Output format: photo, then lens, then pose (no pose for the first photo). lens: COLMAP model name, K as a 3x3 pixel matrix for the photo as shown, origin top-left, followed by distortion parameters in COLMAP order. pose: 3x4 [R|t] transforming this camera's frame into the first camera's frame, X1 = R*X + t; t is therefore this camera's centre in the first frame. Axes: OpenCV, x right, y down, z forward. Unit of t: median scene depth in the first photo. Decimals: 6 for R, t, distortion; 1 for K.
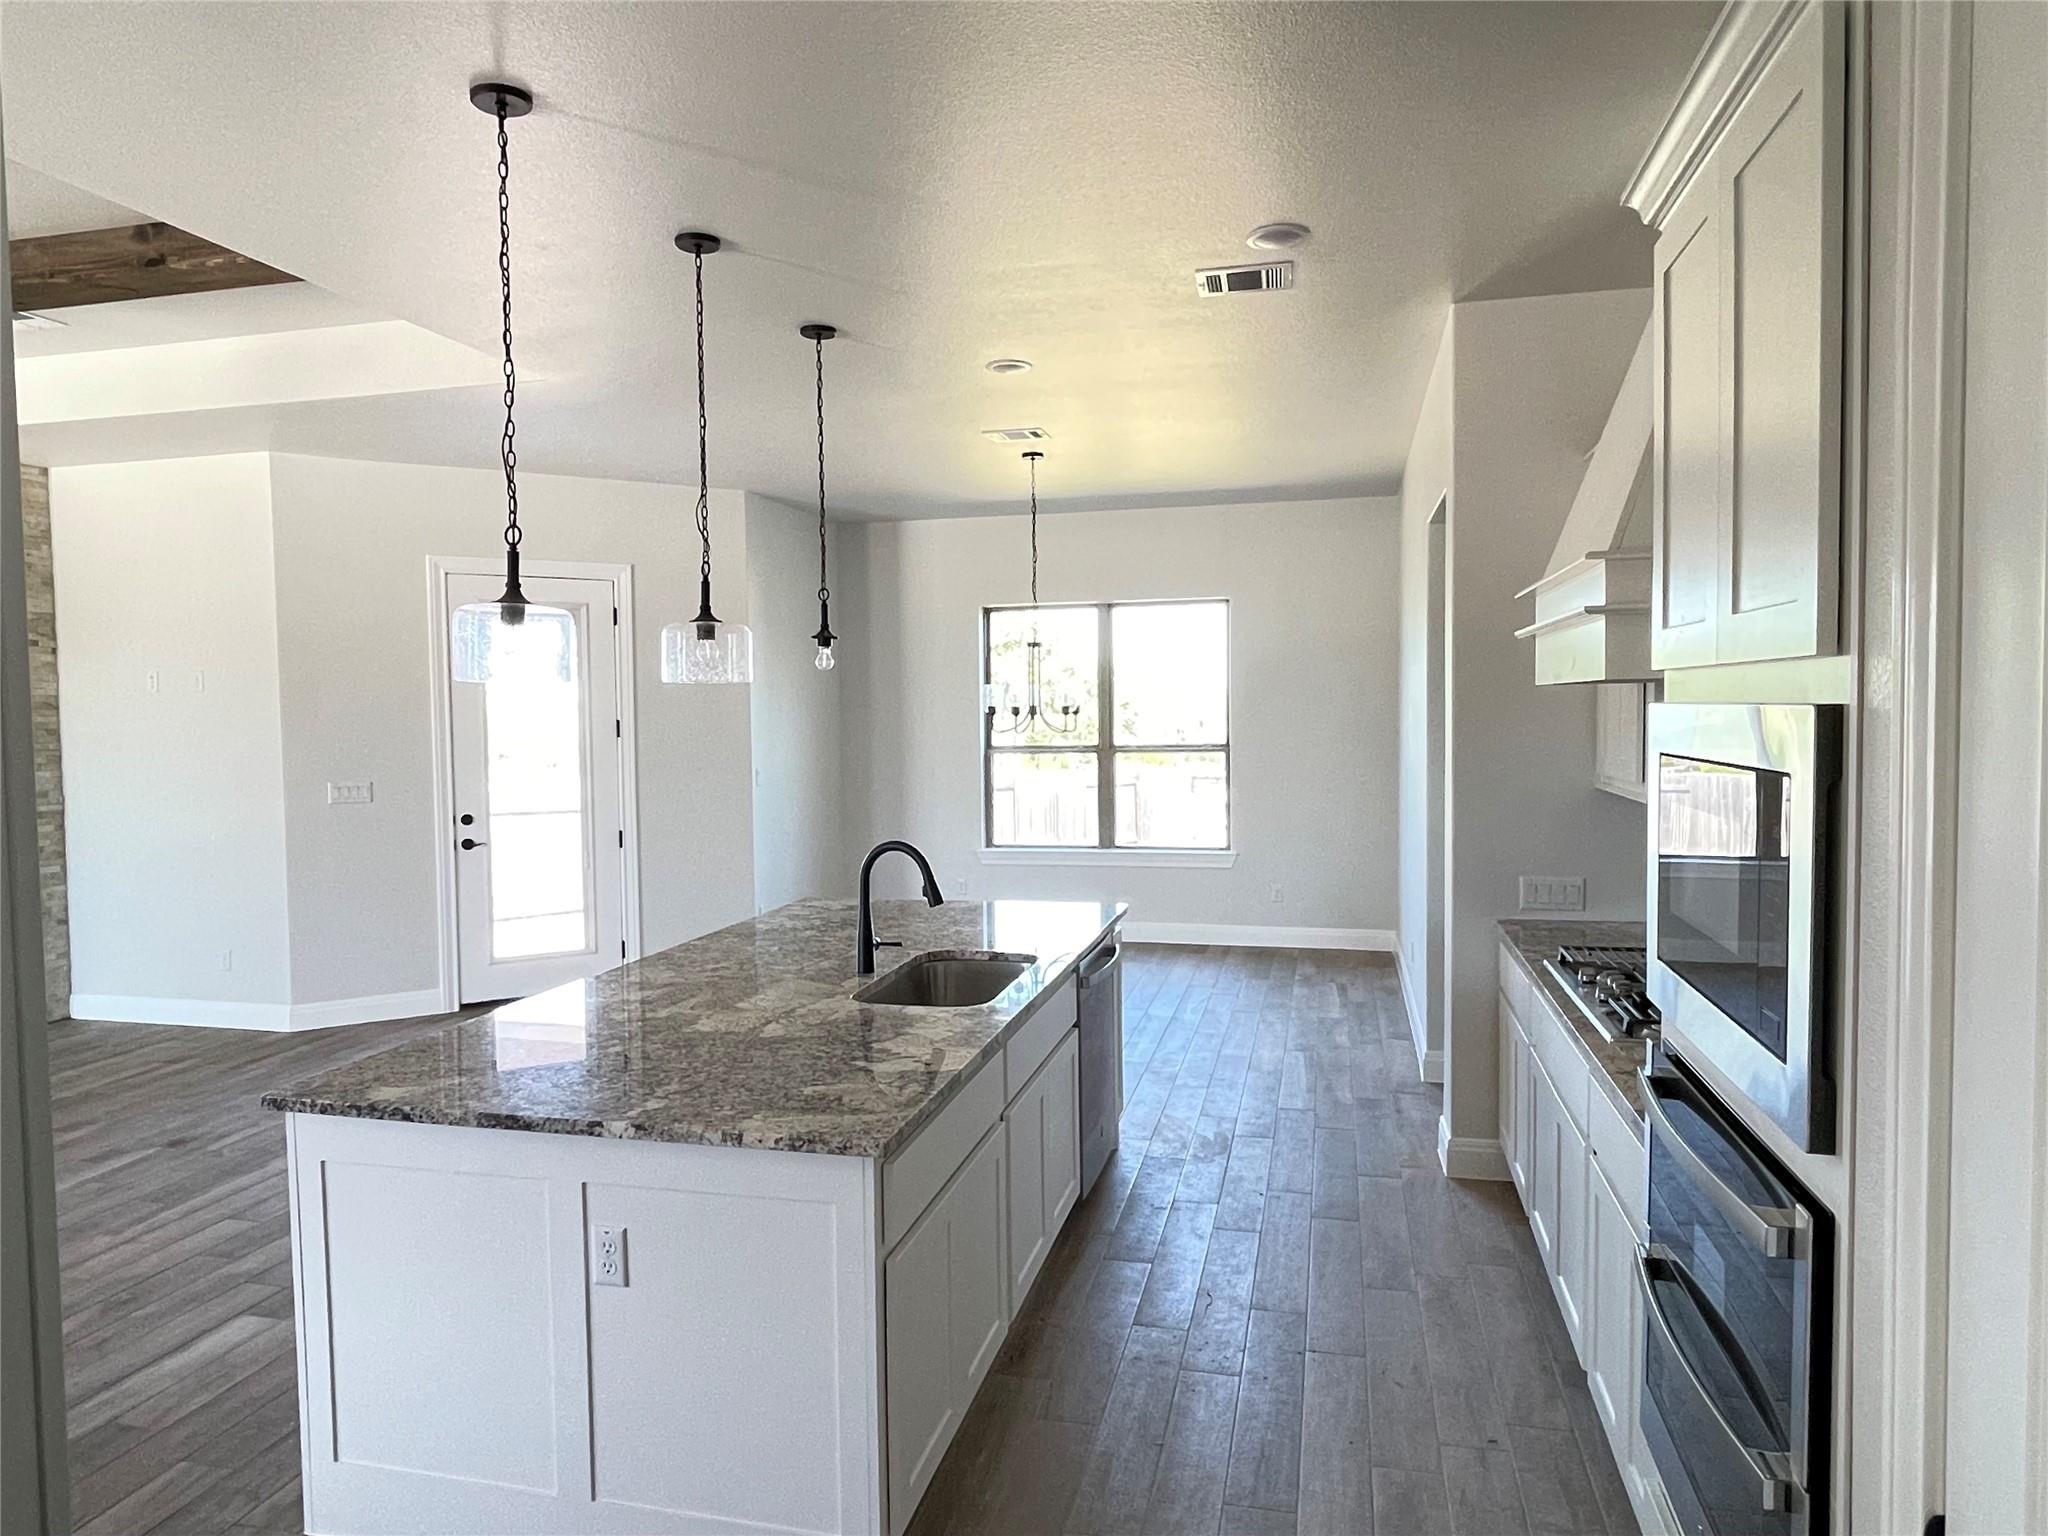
lens RADIAL K [[1287.0, 0, 1021.4], [0, 1287.0, 763.7], [0, 0, 1]] dist [0.001434, -0.007920]
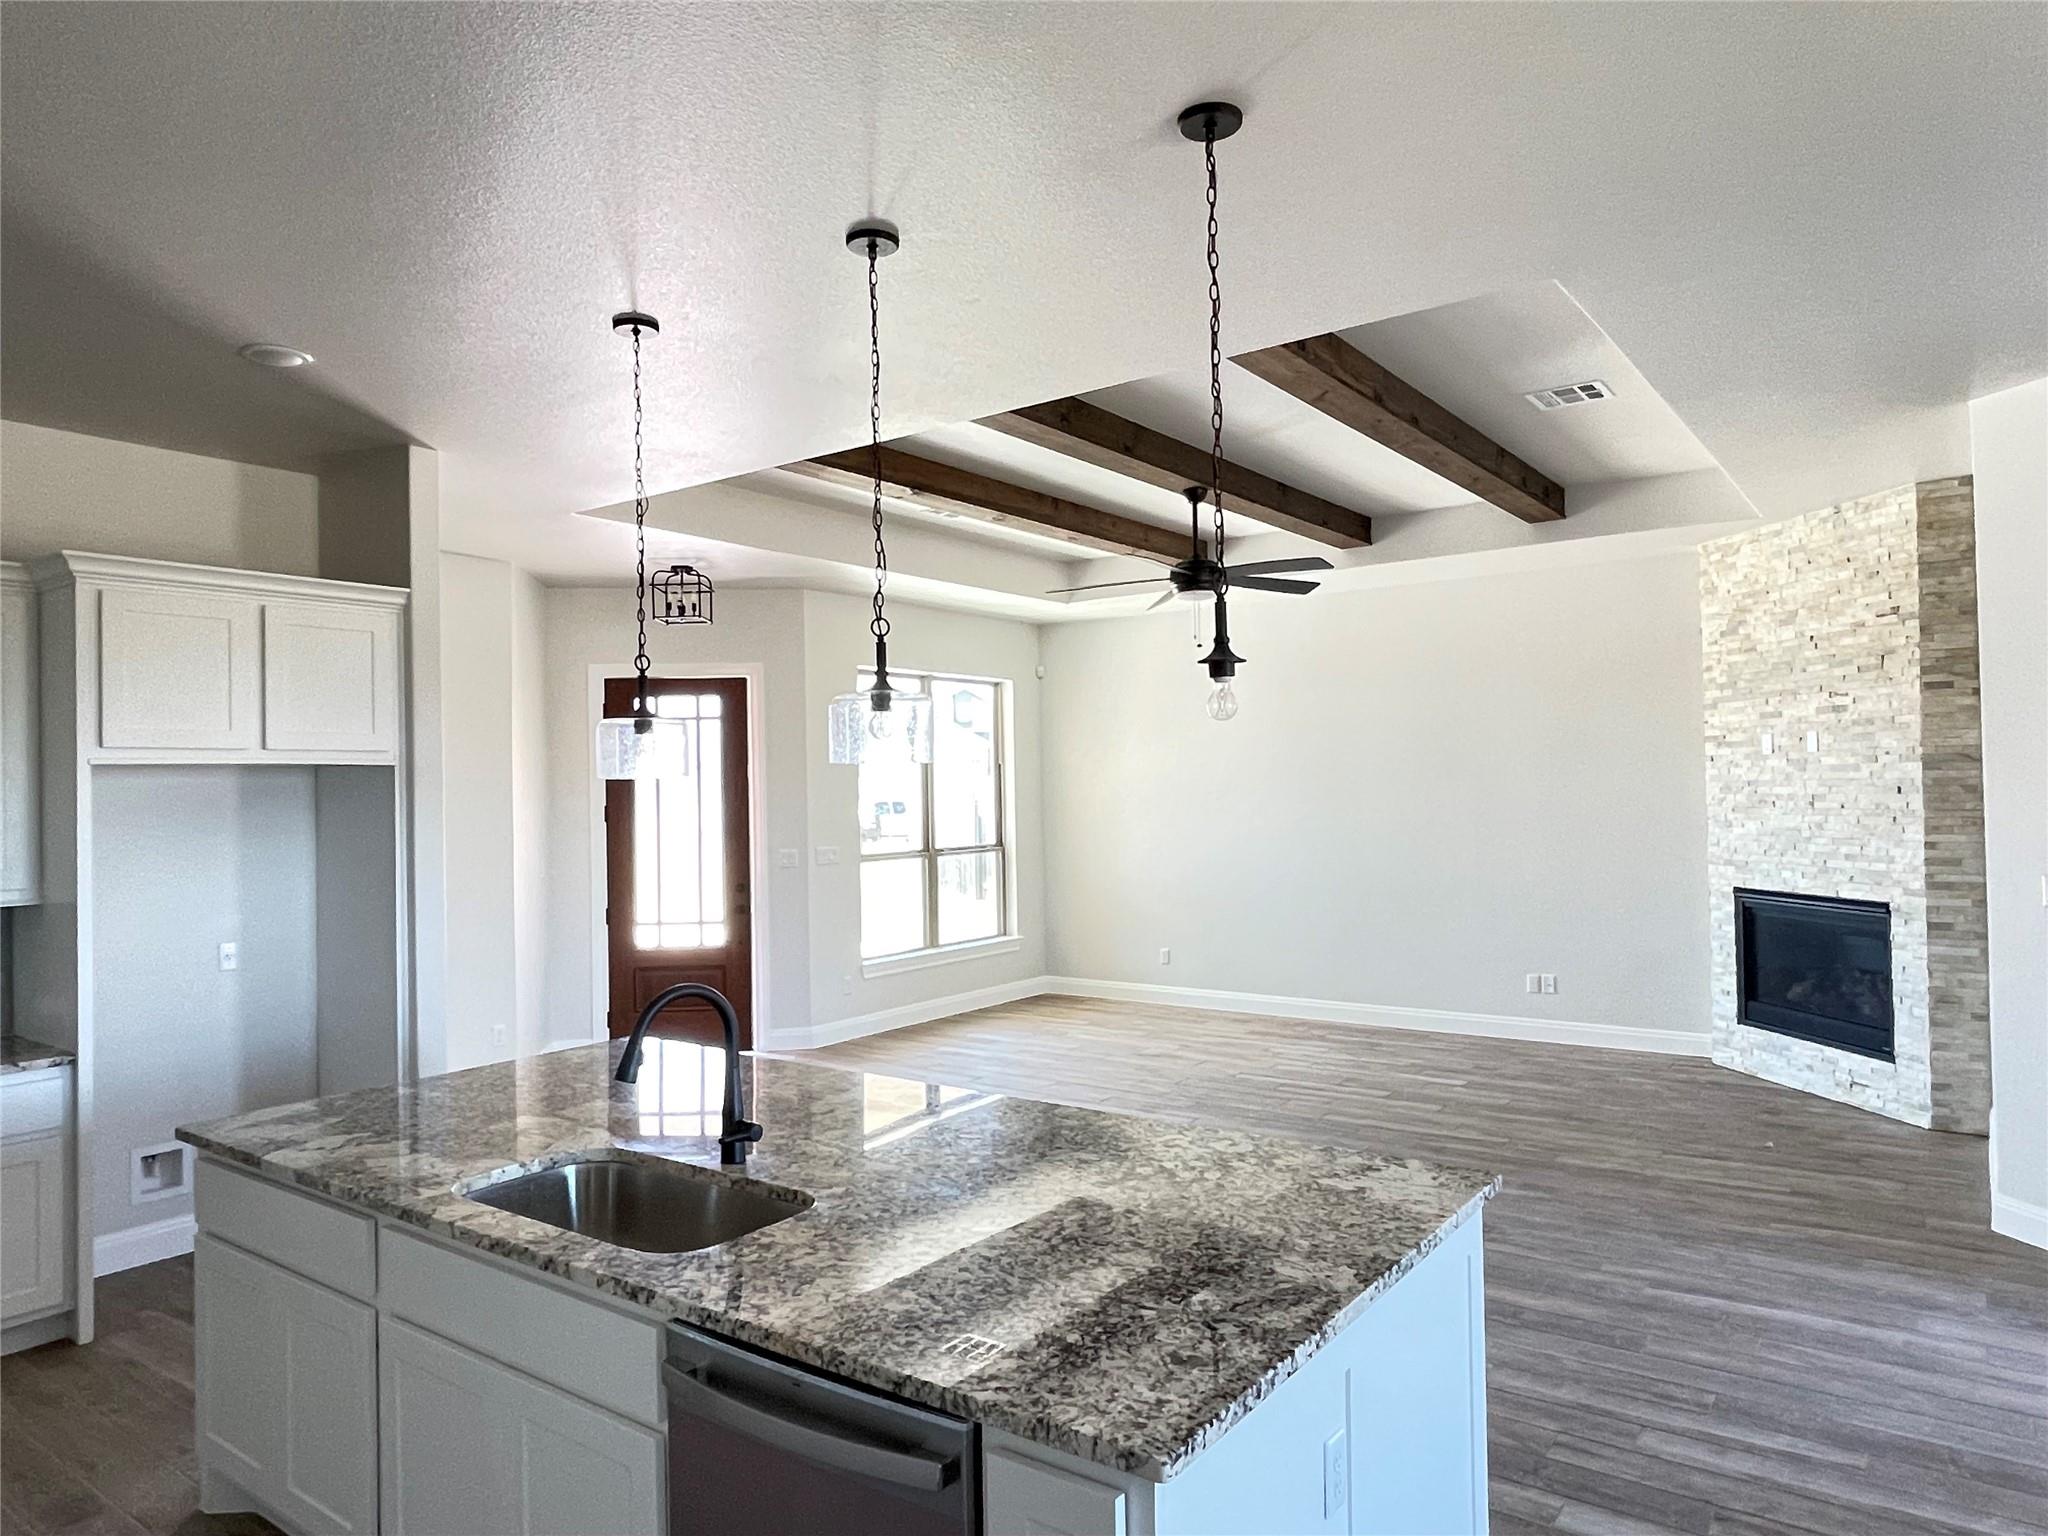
lens RADIAL K [[1287.0, 0, 1017.3], [0, 1287.0, 778.4], [0, 0, 1]] dist [0.001434, -0.007920]
pose [[-0.386385, 0.010701, -0.922276, 0.516382], [-0.013020, 0.999770, 0.017055, -0.074929], [0.922246, 0.018598, -0.386157, 1.500257]]
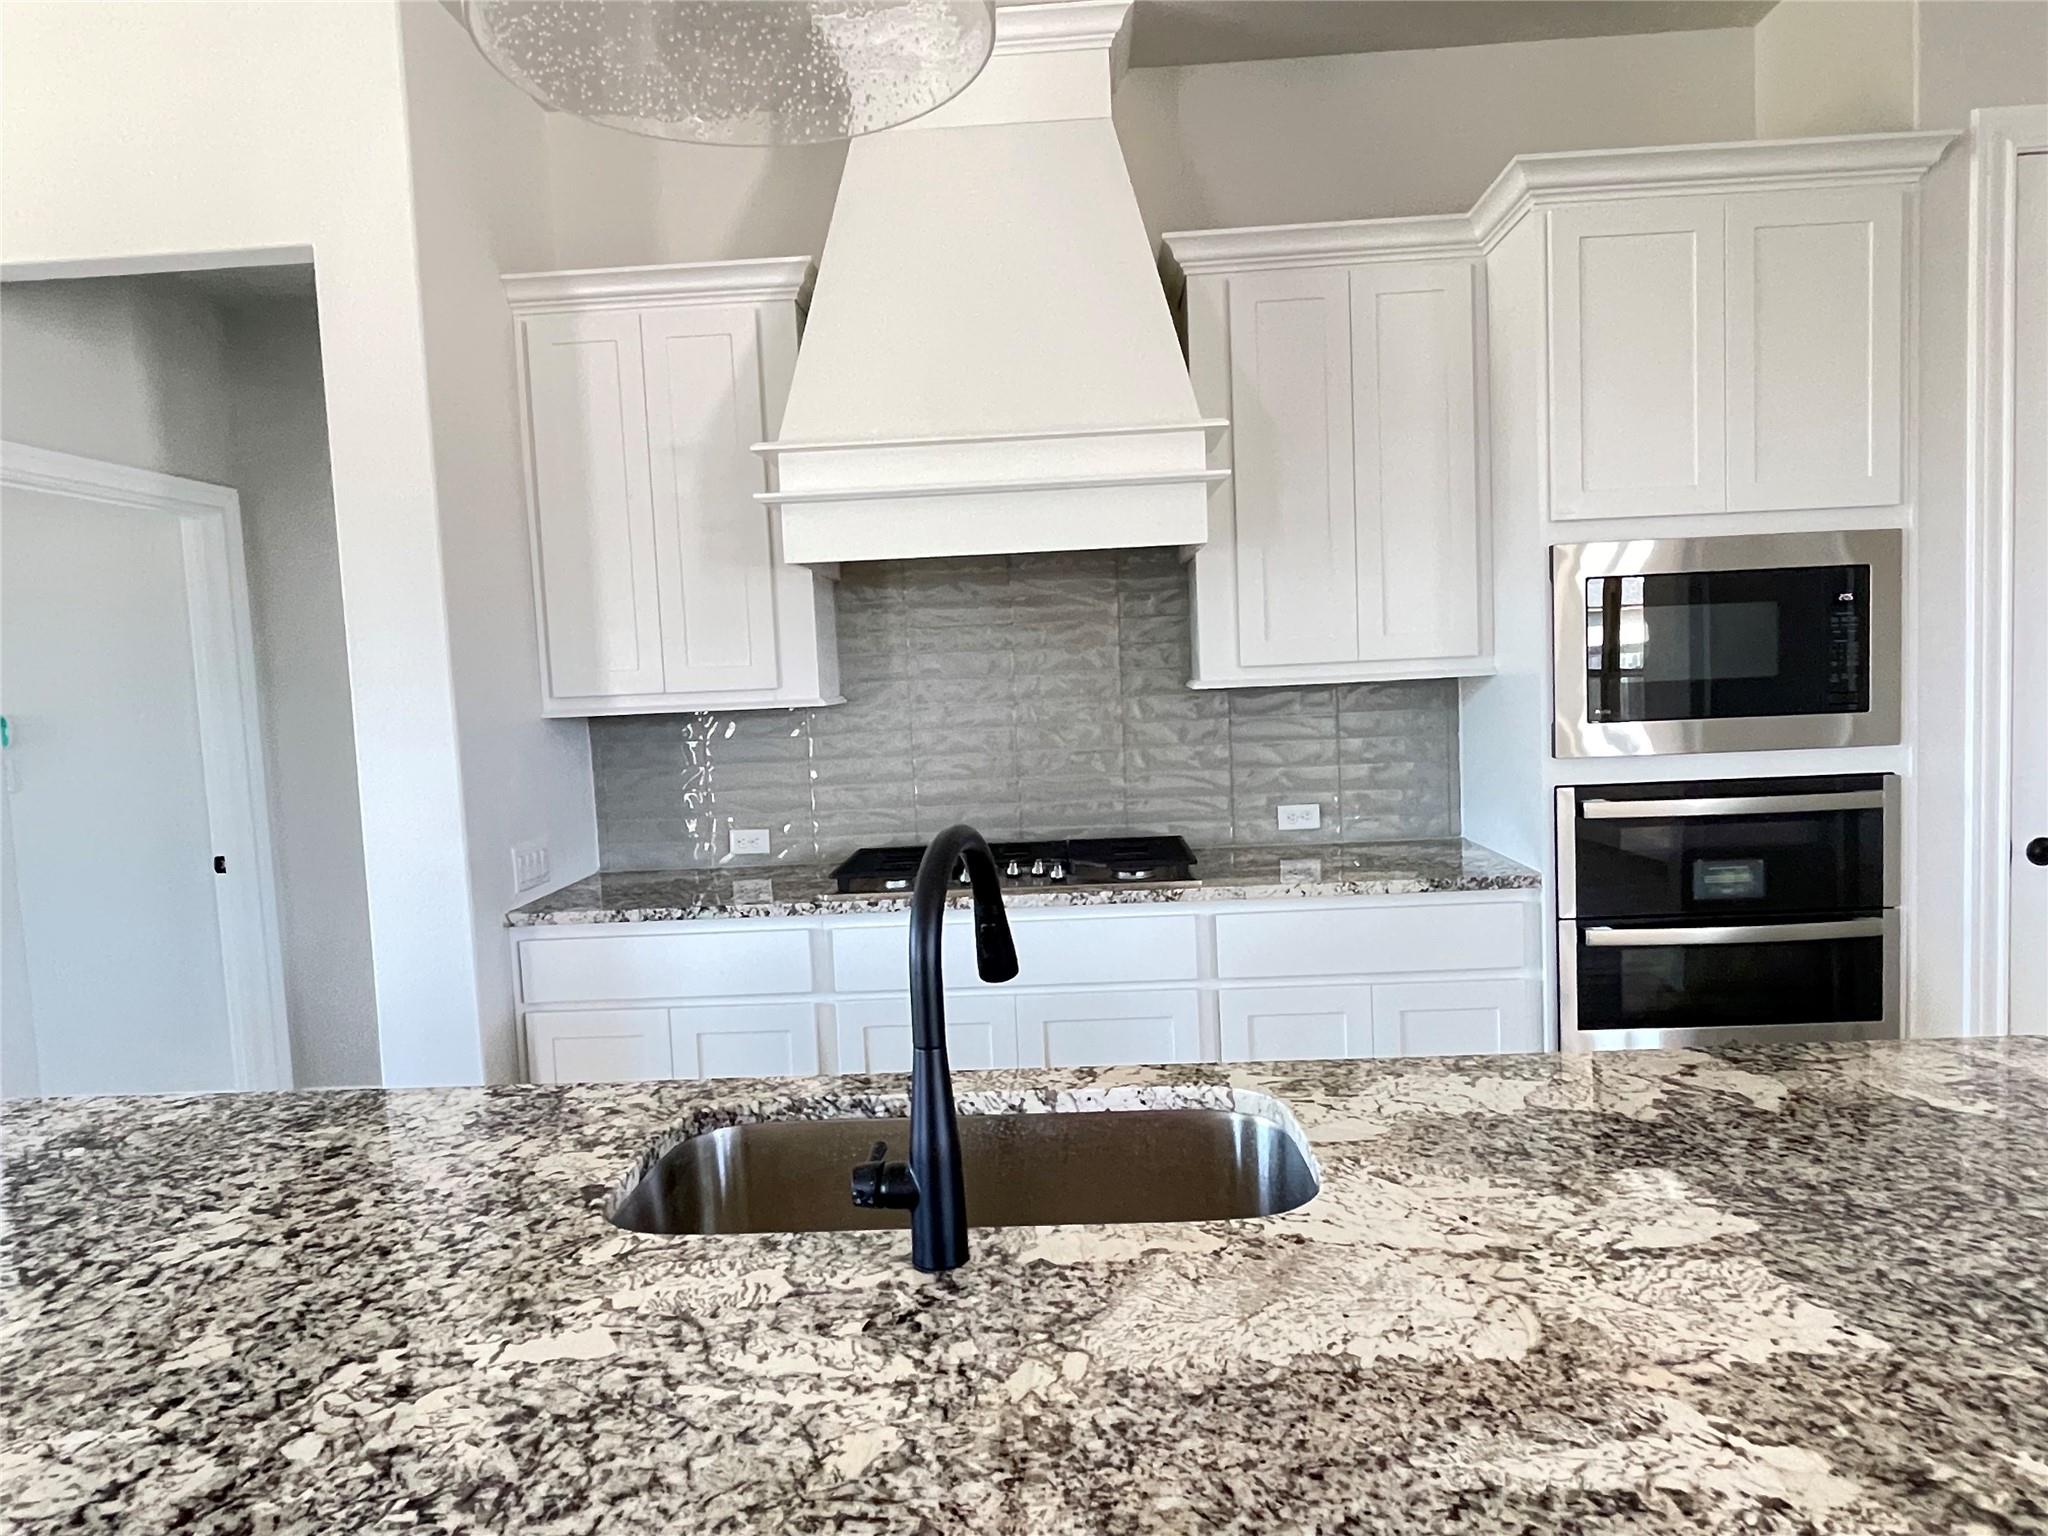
lens RADIAL K [[1287.0, 0, 1026.5], [0, 1287.0, 767.5], [0, 0, 1]] dist [0.001434, -0.007920]
pose [[-0.196867, -0.055132, 0.978879, -0.449978], [0.089992, 0.993187, 0.074036, 0.020583], [-0.976291, 0.102667, -0.190564, 1.078804]]
